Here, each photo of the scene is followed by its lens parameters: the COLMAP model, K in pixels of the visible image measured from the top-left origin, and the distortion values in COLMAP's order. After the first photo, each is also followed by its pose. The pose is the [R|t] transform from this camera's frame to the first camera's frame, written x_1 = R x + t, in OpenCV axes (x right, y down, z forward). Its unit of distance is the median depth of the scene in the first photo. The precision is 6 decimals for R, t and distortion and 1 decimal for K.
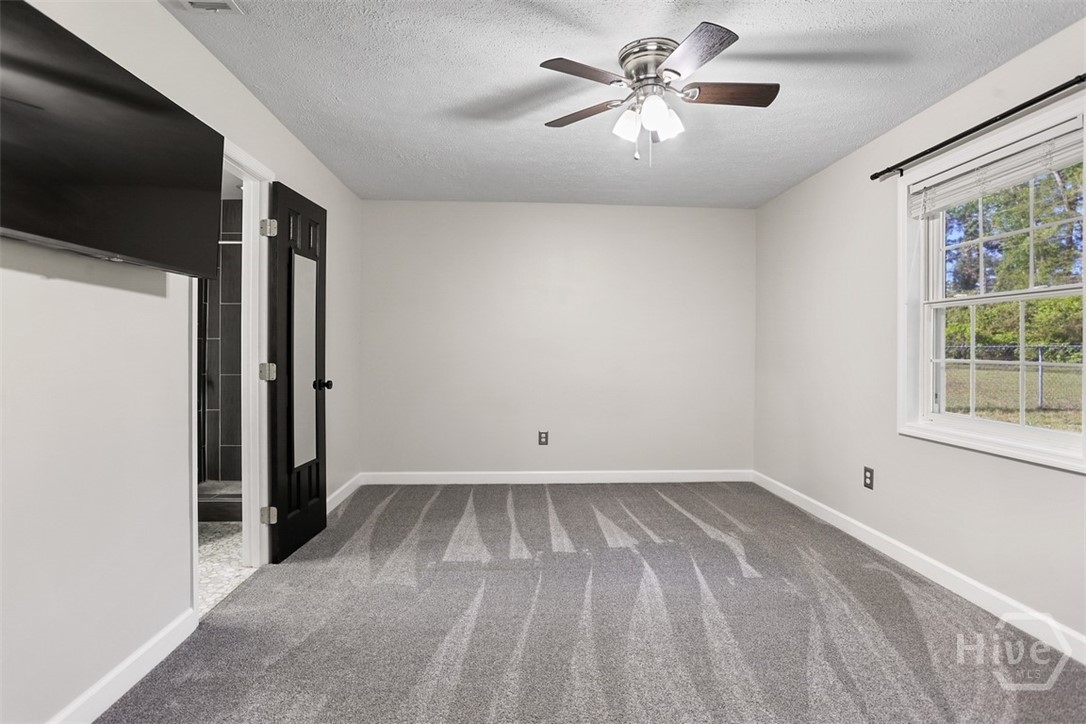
lens RADIAL K [[530.1, 0, 536.3], [0, 530.1, 360.3], [0, 0, 1]] dist [-0.053140, 0.026784]
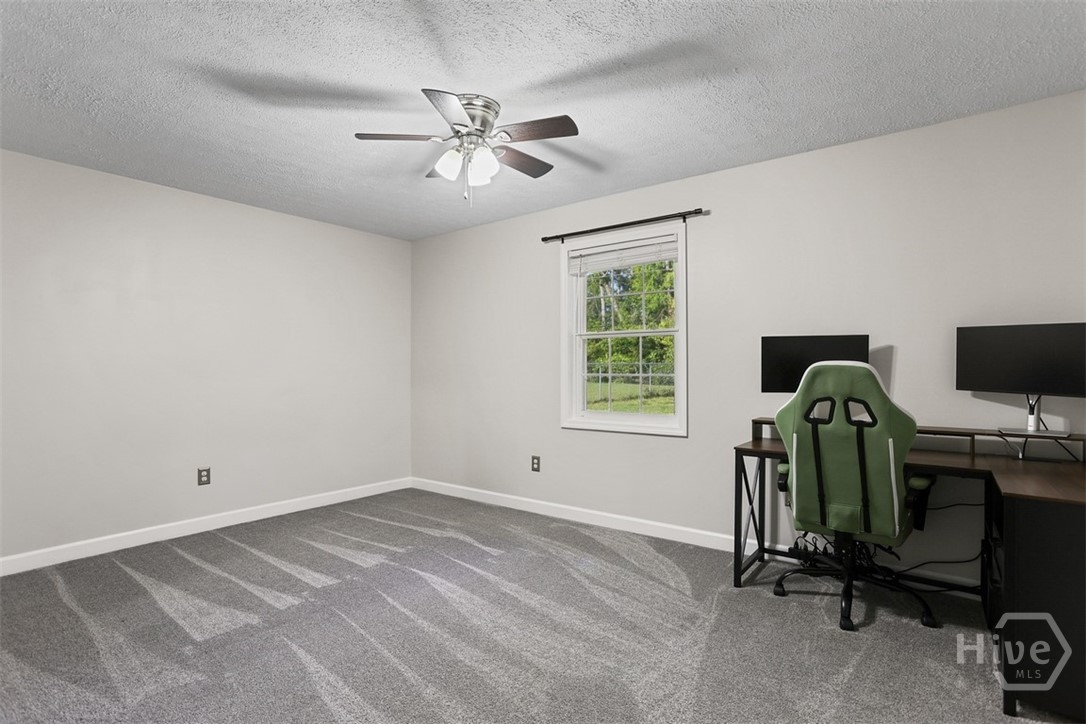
lens RADIAL K [[528.2, 0, 541.8], [0, 528.2, 386.1], [0, 0, 1]] dist [-0.071274, 0.047620]
pose [[0.655271, -0.032011, 0.754715, -0.394873], [0.021413, 0.999487, 0.023801, -0.004887], [-0.755090, 0.000565, 0.655621, 0.108090]]
